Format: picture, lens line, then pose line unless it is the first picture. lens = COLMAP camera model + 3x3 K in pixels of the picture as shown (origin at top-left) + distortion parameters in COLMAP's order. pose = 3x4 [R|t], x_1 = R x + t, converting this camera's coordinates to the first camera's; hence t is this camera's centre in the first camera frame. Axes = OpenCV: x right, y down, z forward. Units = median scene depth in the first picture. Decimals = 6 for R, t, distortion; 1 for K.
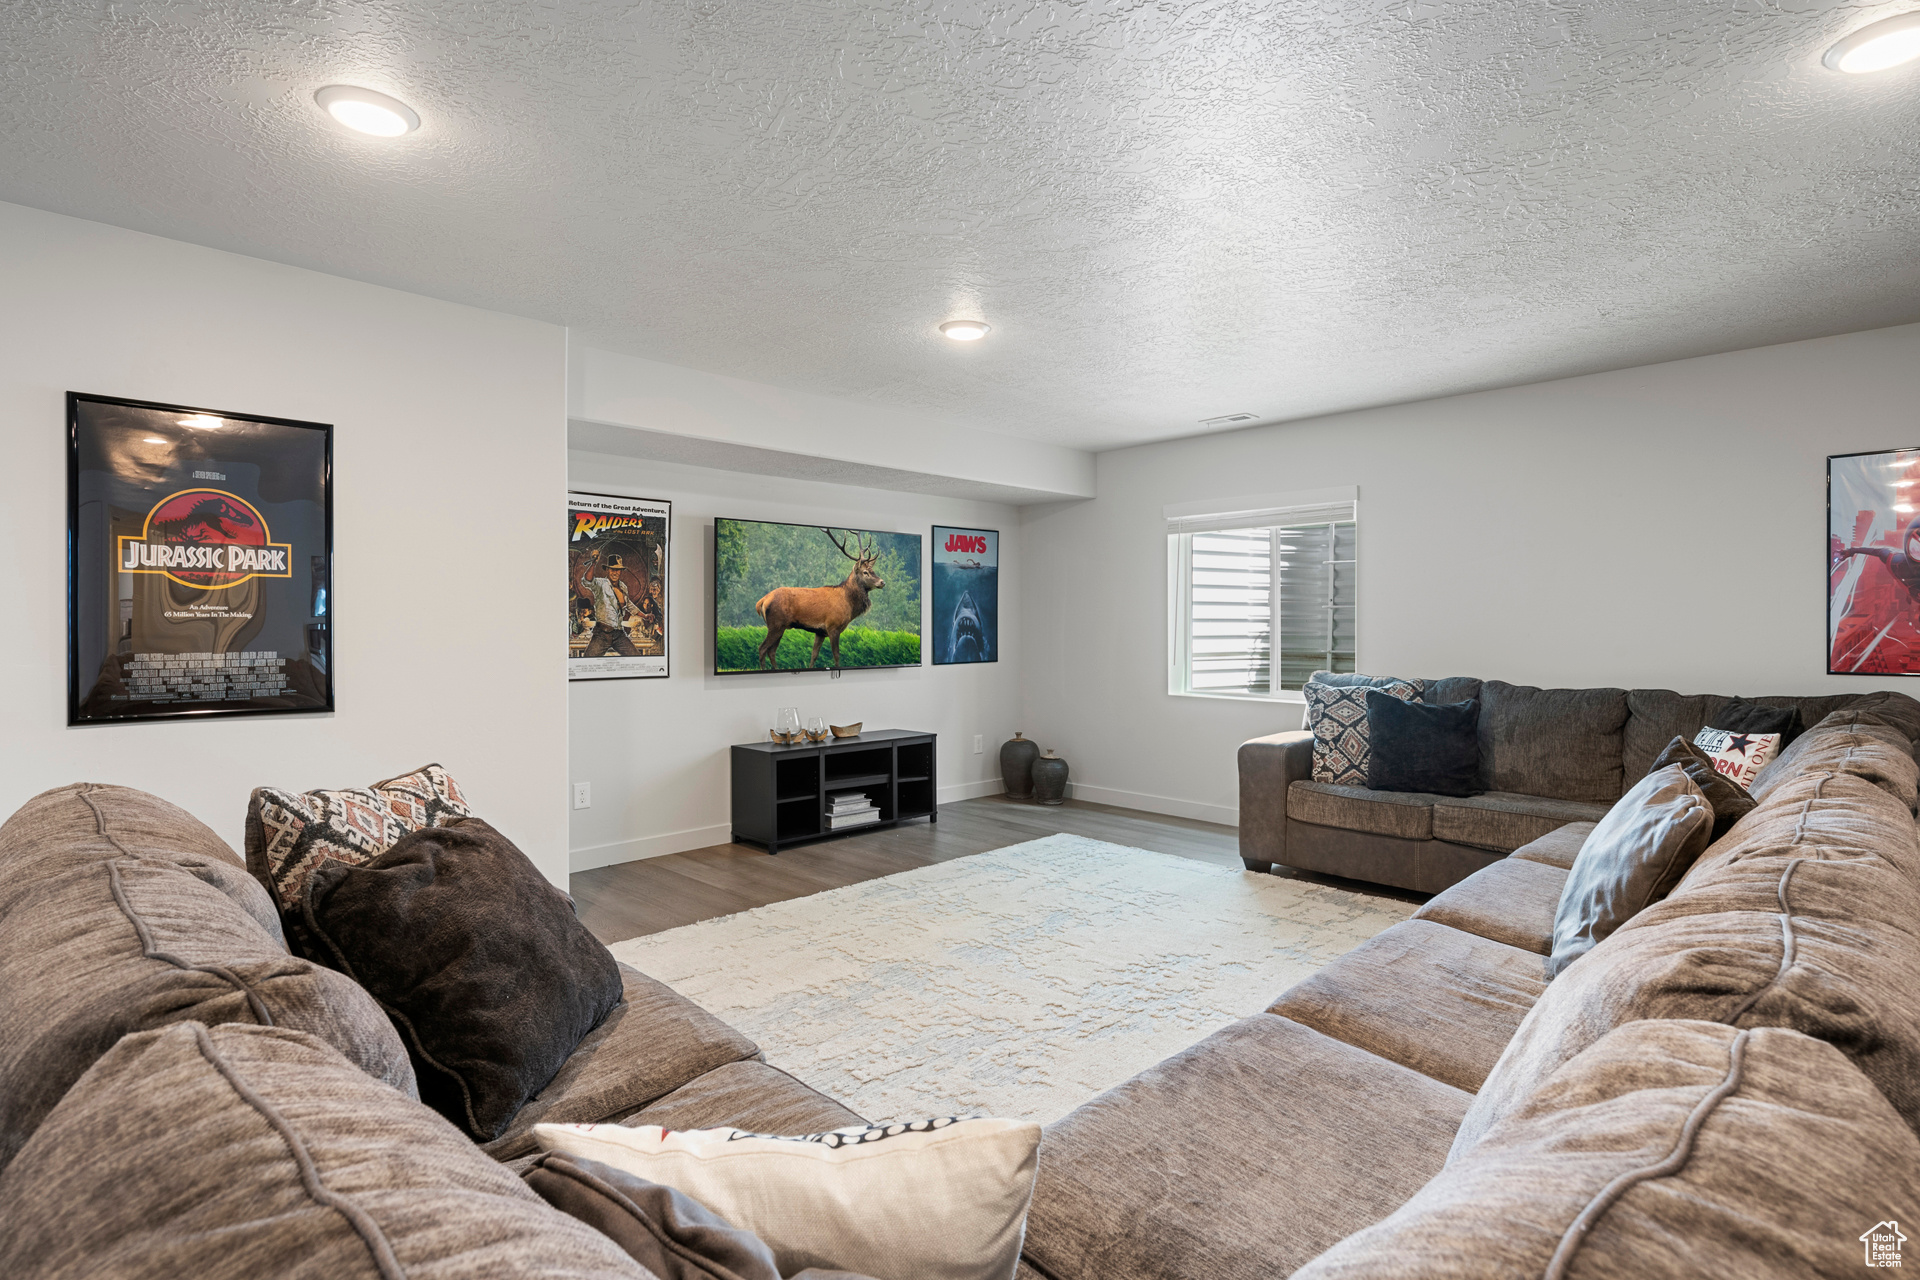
lens RADIAL K [[943.4, 0, 965.0], [0, 943.4, 628.0], [0, 0, 1]] dist [0.000262, -0.000529]
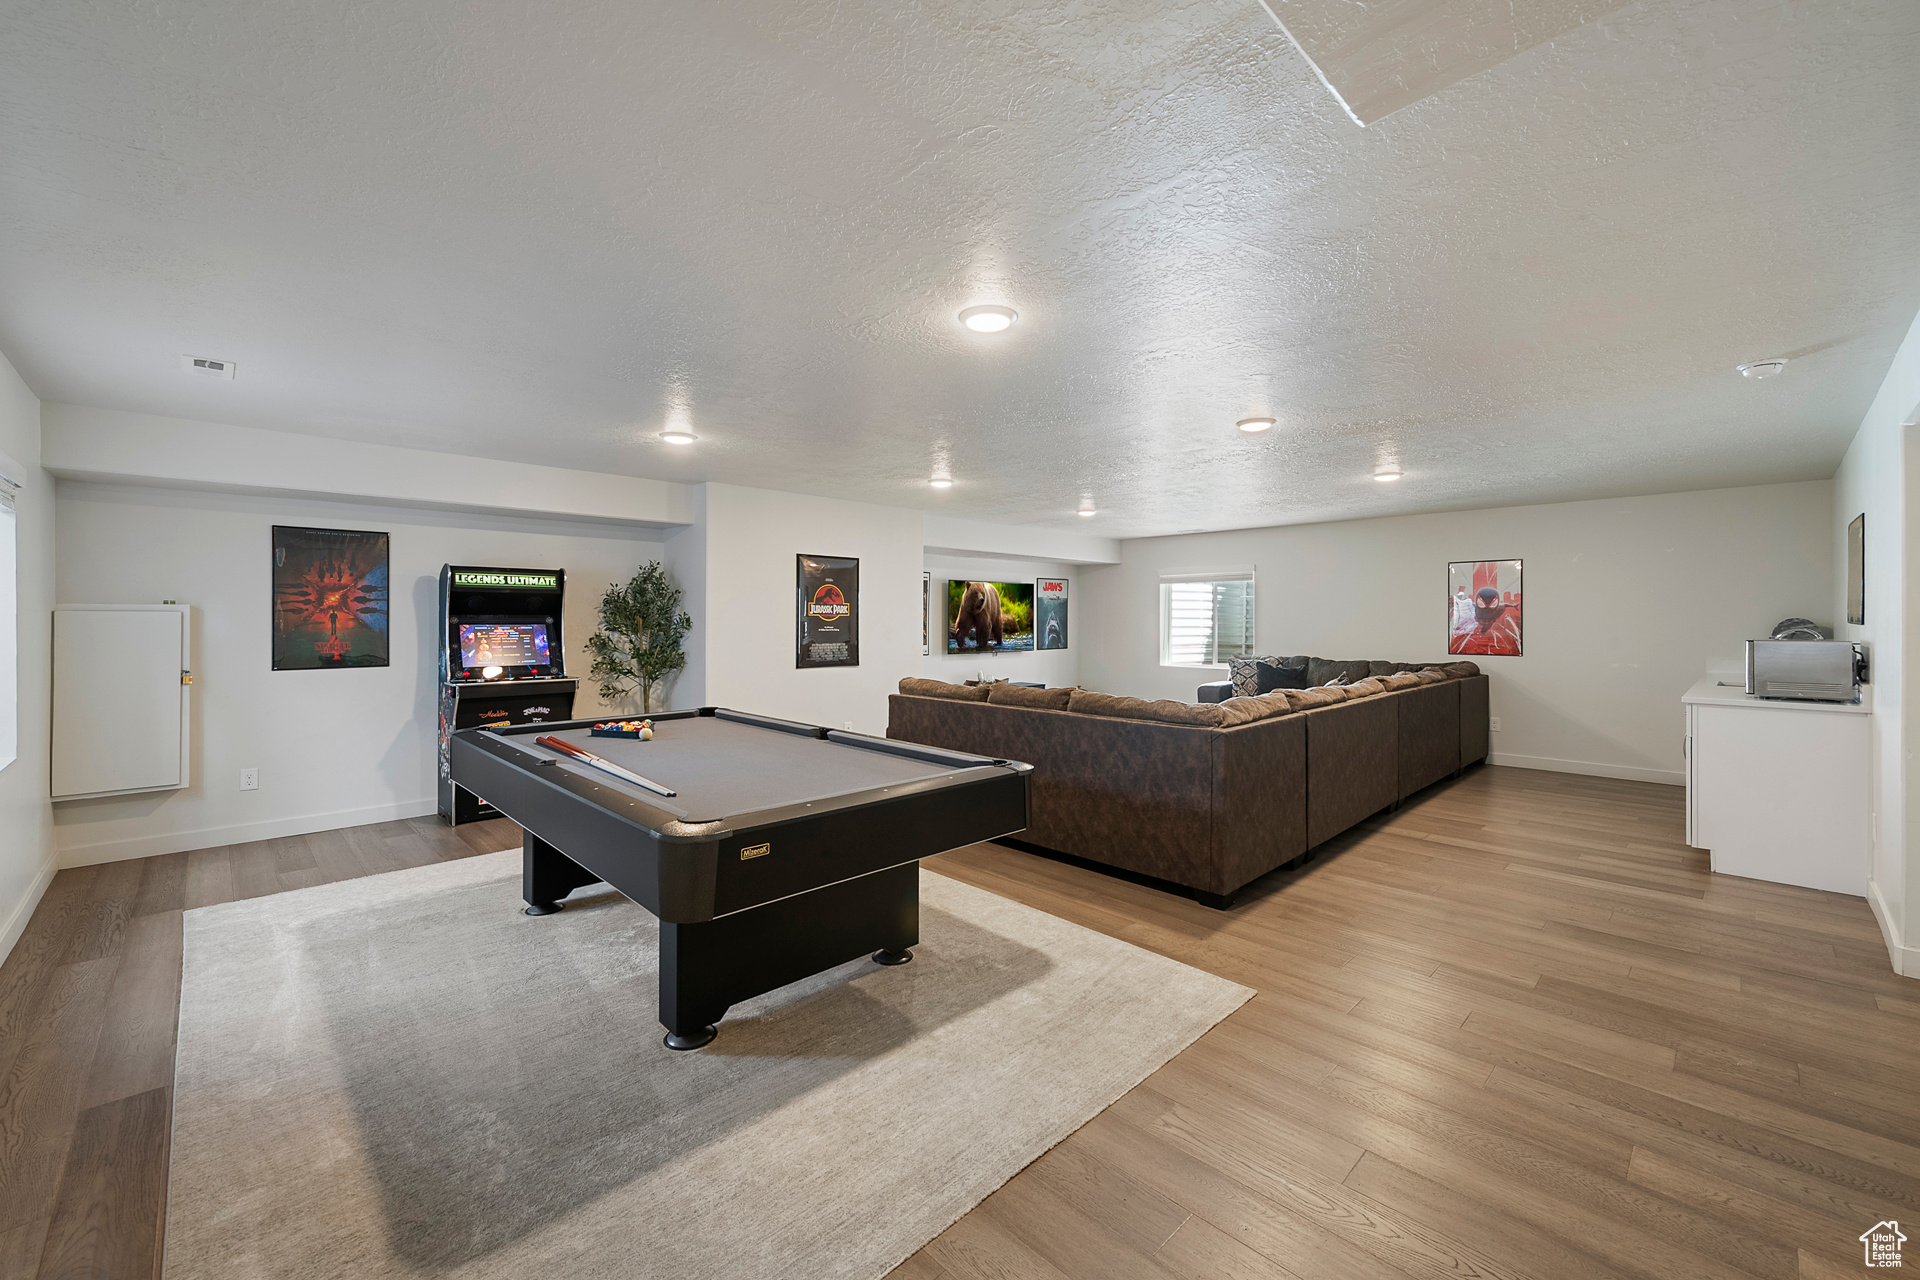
lens RADIAL K [[765.5, 0, 954.2], [0, 765.5, 618.9], [0, 0, 1]] dist [0.000221, 0.000006]
pose [[0.999909, 0.002452, -0.013245, -0.237859], [-0.002515, 0.999985, -0.004762, -0.021728], [0.013233, 0.004795, 0.999901, -0.738573]]
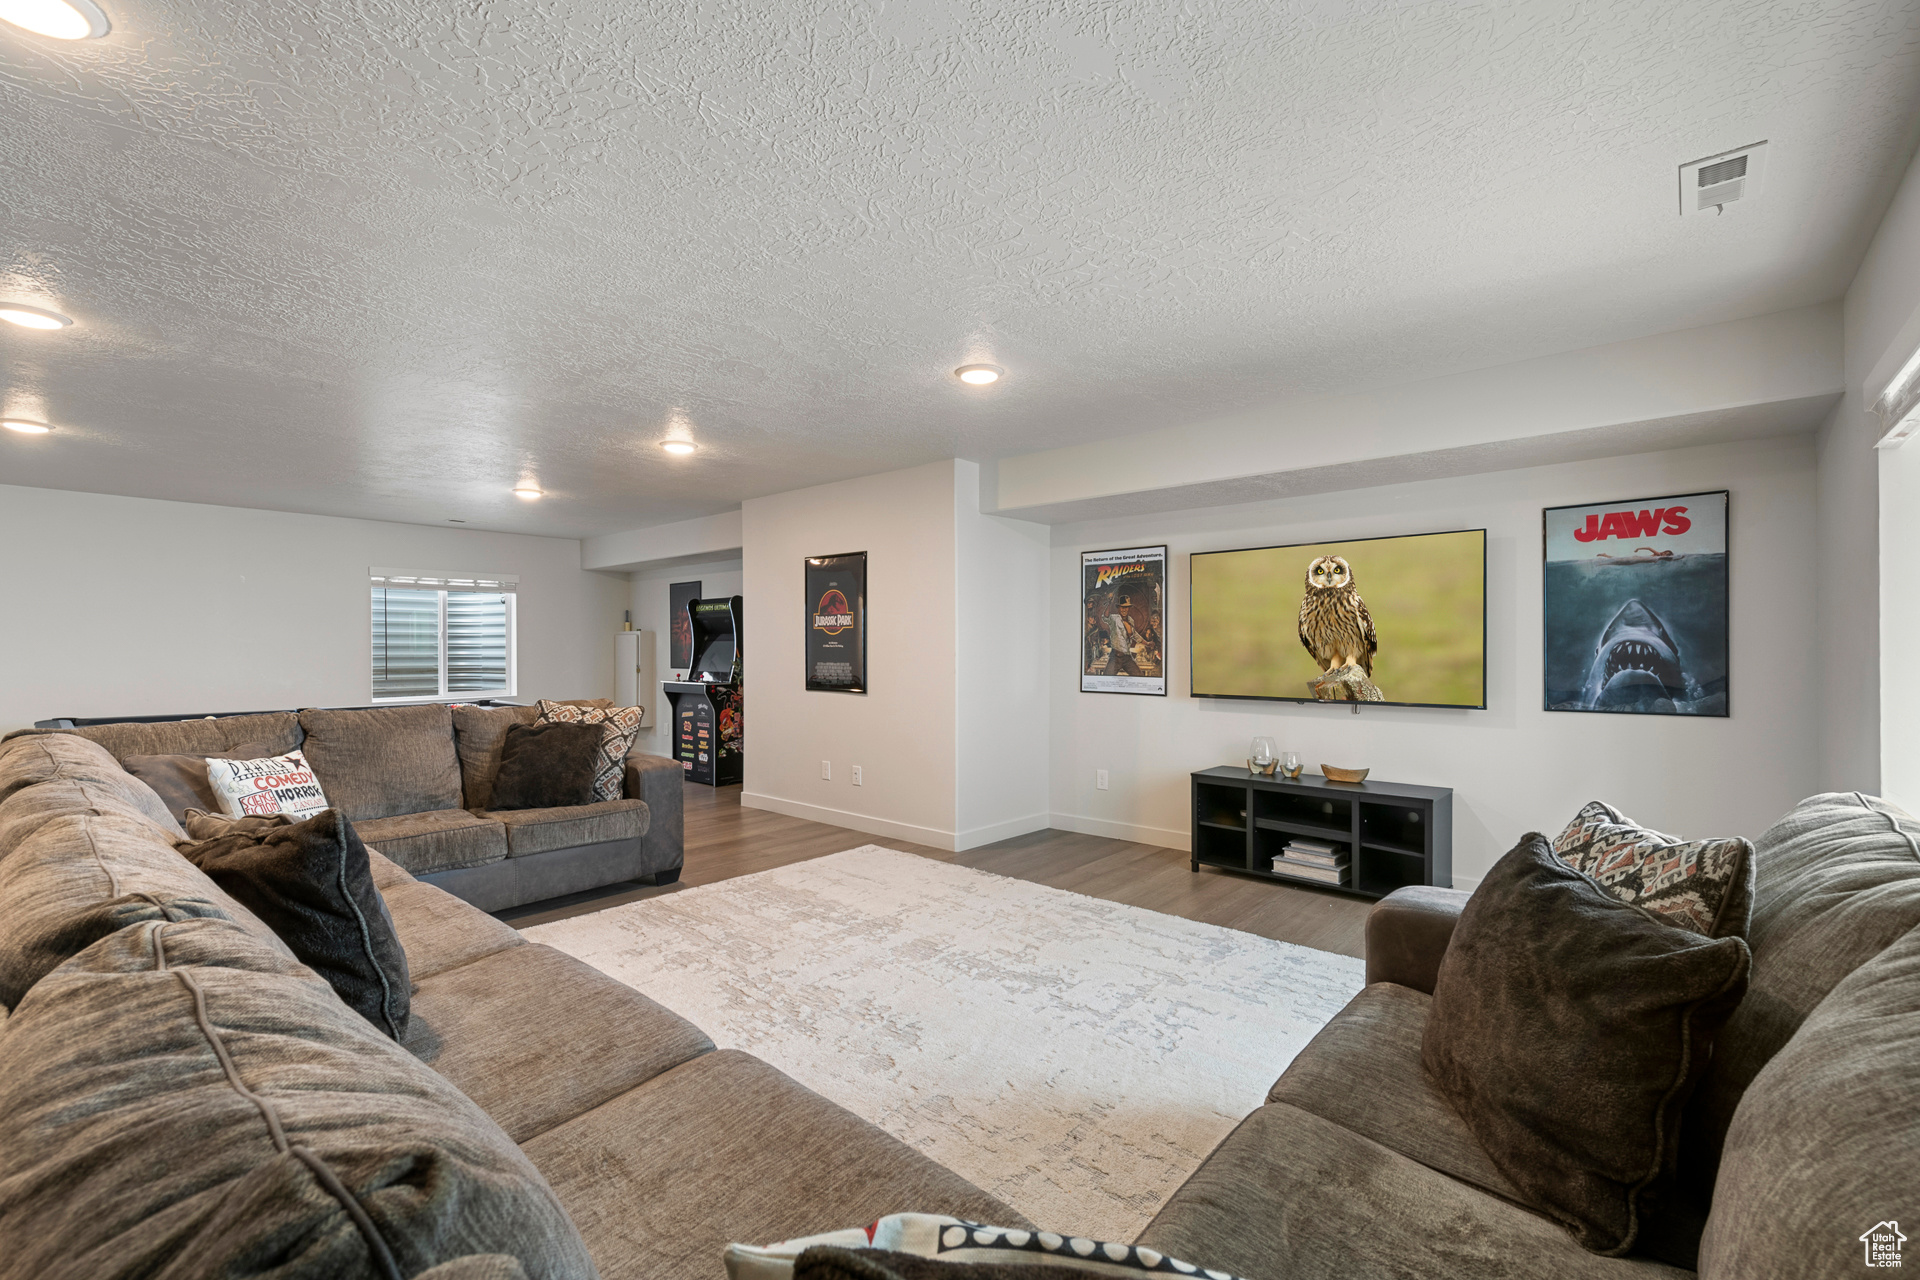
lens RADIAL K [[807.2, 0, 961.8], [0, 807.2, 650.5], [0, 0, 1]] dist [0.001105, 0.000125]
pose [[0.077271, 0.004518, -0.997000, 0.676266], [-0.003821, 0.999984, 0.004236, -0.007372], [0.997003, 0.003482, 0.077287, 0.684206]]
